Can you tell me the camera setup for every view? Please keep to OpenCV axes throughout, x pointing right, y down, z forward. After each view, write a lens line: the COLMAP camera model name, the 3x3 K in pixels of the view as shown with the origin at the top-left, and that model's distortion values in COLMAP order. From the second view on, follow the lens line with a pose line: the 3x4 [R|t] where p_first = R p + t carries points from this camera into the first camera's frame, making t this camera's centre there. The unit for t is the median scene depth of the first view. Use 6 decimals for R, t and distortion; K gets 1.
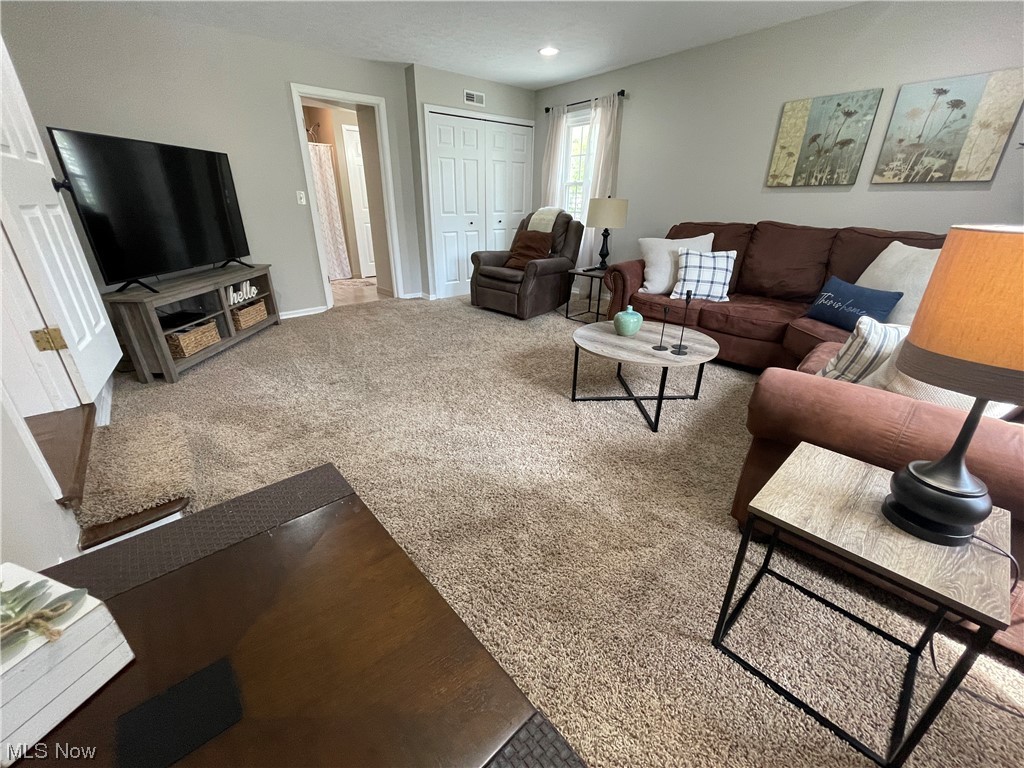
lens RADIAL K [[412.4, 0, 507.0], [0, 412.4, 380.9], [0, 0, 1]] dist [-0.004068, 0.001121]
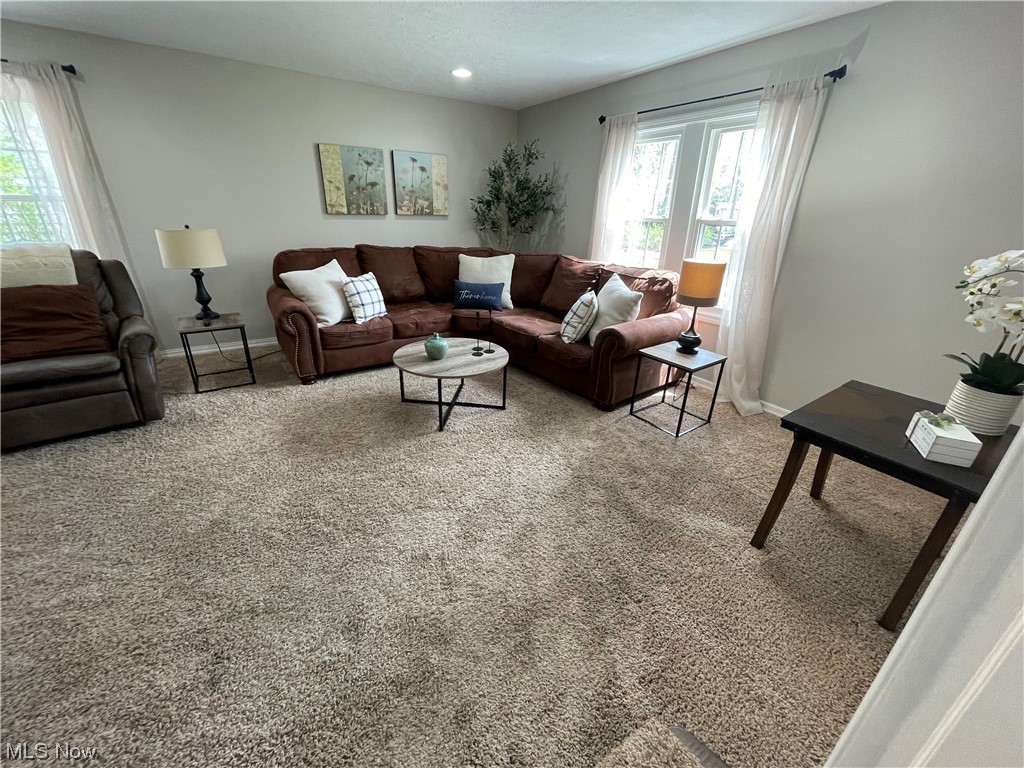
lens RADIAL K [[412.4, 0, 508.4], [0, 412.4, 379.4], [0, 0, 1]] dist [-0.004068, 0.001121]
pose [[0.115320, -0.384619, 0.915844, -0.624908], [0.367407, 0.873124, 0.320416, -0.289504], [-0.922883, 0.299537, 0.242000, 0.454292]]
